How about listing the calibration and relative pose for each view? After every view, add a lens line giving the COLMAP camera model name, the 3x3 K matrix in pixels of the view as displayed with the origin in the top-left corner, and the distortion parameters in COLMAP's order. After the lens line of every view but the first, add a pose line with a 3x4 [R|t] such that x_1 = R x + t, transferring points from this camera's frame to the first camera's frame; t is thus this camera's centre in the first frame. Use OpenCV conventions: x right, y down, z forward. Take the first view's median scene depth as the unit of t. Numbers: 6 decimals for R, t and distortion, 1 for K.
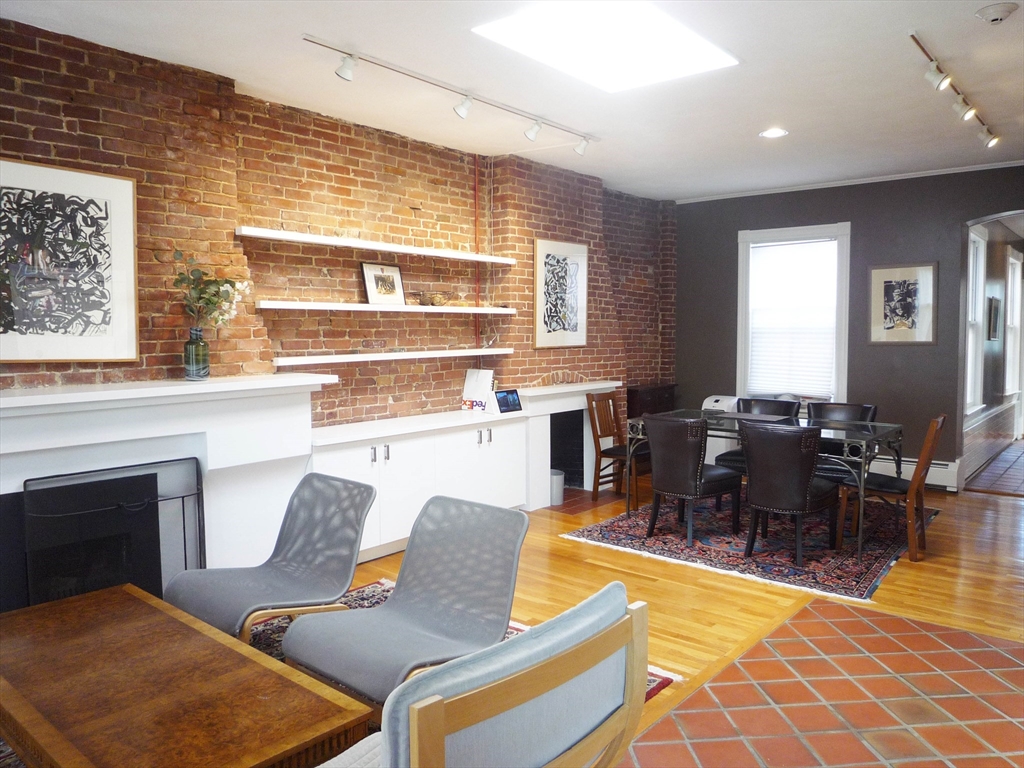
lens RADIAL K [[755.6, 0, 513.0], [0, 755.6, 385.1], [0, 0, 1]] dist [-0.008683, -0.034193]
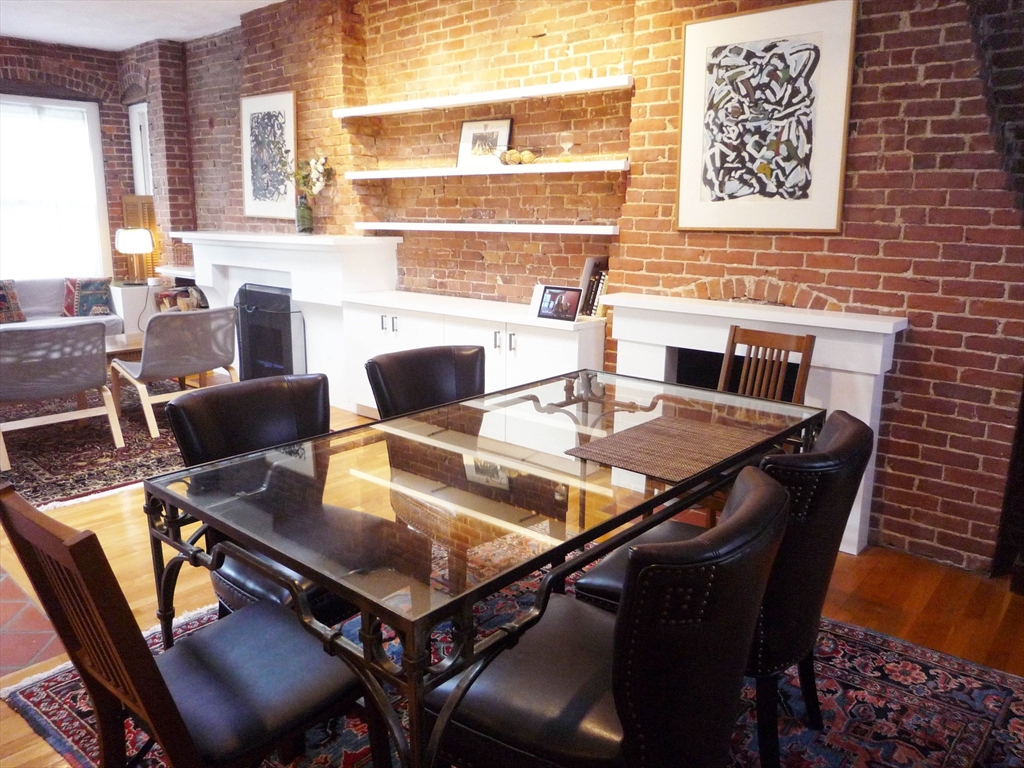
lens RADIAL K [[755.6, 0, 516.4], [0, 755.6, 385.7], [0, 0, 1]] dist [-0.008683, -0.034193]
pose [[-0.024040, 0.225406, -0.973968, 0.668955], [-0.083112, 0.970427, 0.226638, -0.057514], [0.996250, 0.086397, -0.004595, 0.968977]]
